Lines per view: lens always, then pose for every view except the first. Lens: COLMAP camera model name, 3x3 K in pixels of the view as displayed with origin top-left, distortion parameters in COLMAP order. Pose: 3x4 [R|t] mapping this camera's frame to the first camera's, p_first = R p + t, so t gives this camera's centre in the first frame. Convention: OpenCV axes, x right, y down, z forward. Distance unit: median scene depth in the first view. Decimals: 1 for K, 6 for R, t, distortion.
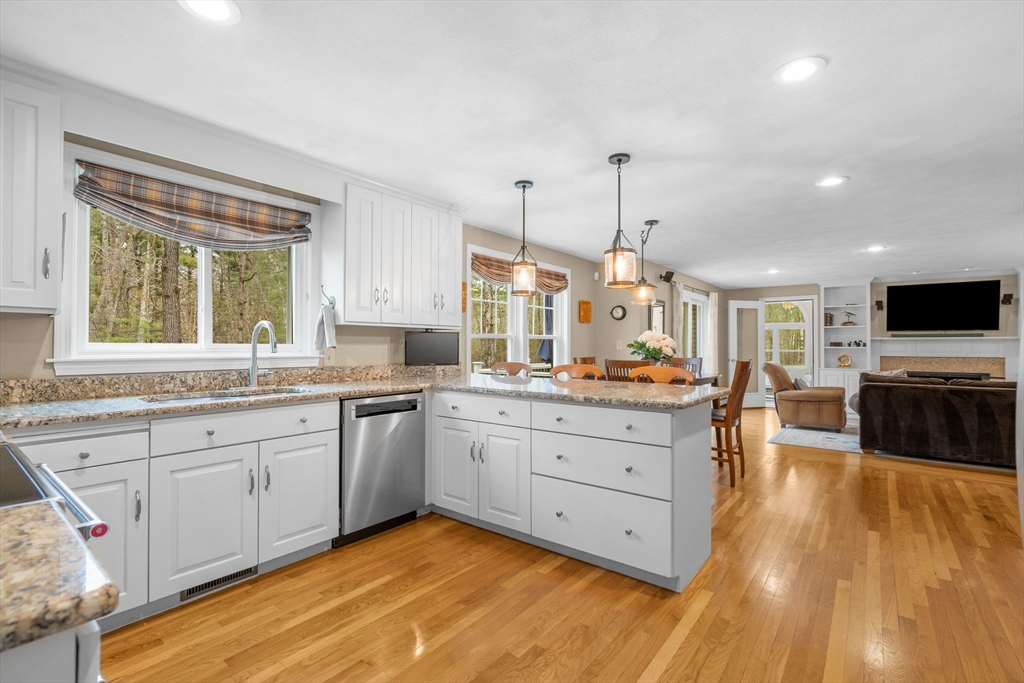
lens RADIAL K [[465.0, 0, 506.2], [0, 465.0, 334.4], [0, 0, 1]] dist [-0.007413, 0.002430]
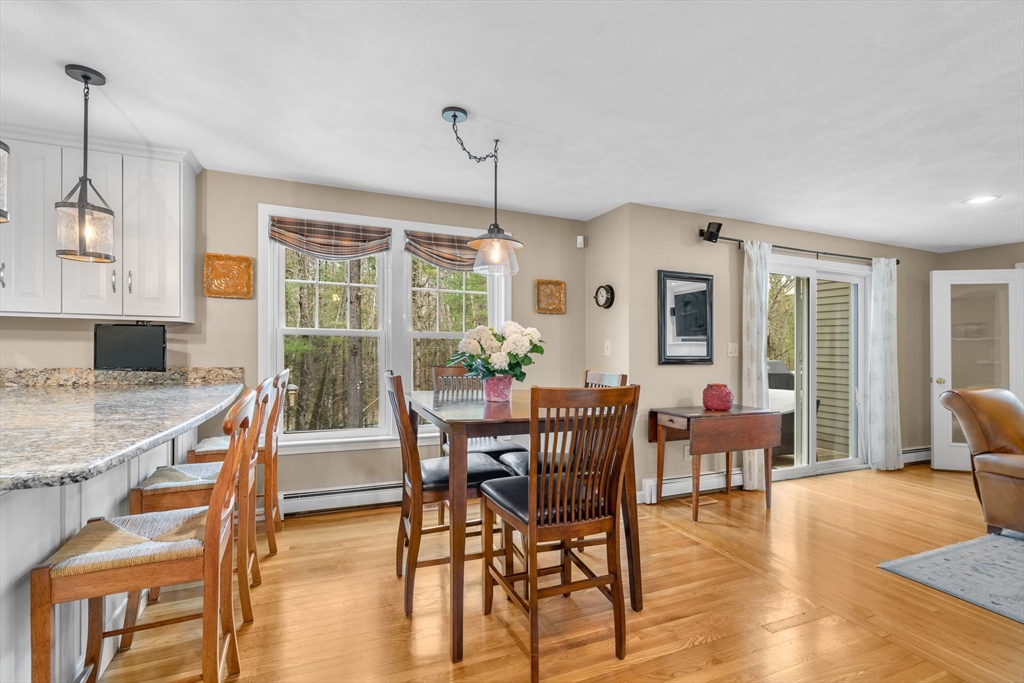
lens RADIAL K [[465.0, 0, 507.9], [0, 465.0, 336.5], [0, 0, 1]] dist [-0.007413, 0.002430]
pose [[0.876598, 0.000733, -0.481223, 0.402332], [-0.002130, 0.999995, -0.002356, 0.007909], [0.481218, 0.003090, 0.876595, 0.370586]]
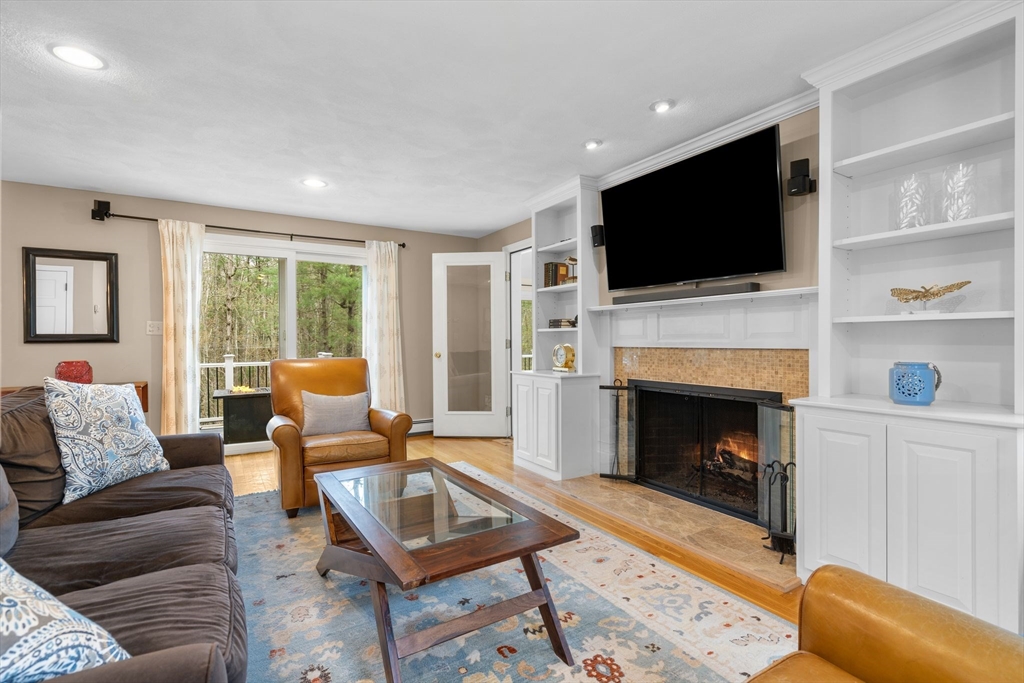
lens RADIAL K [[465.0, 0, 519.0], [0, 465.0, 340.8], [0, 0, 1]] dist [-0.007413, 0.002430]
pose [[0.944058, -0.008330, -0.329673, 1.028113], [0.016510, 0.999621, 0.022019, 0.034529], [0.329365, -0.026230, 0.943838, 0.624611]]
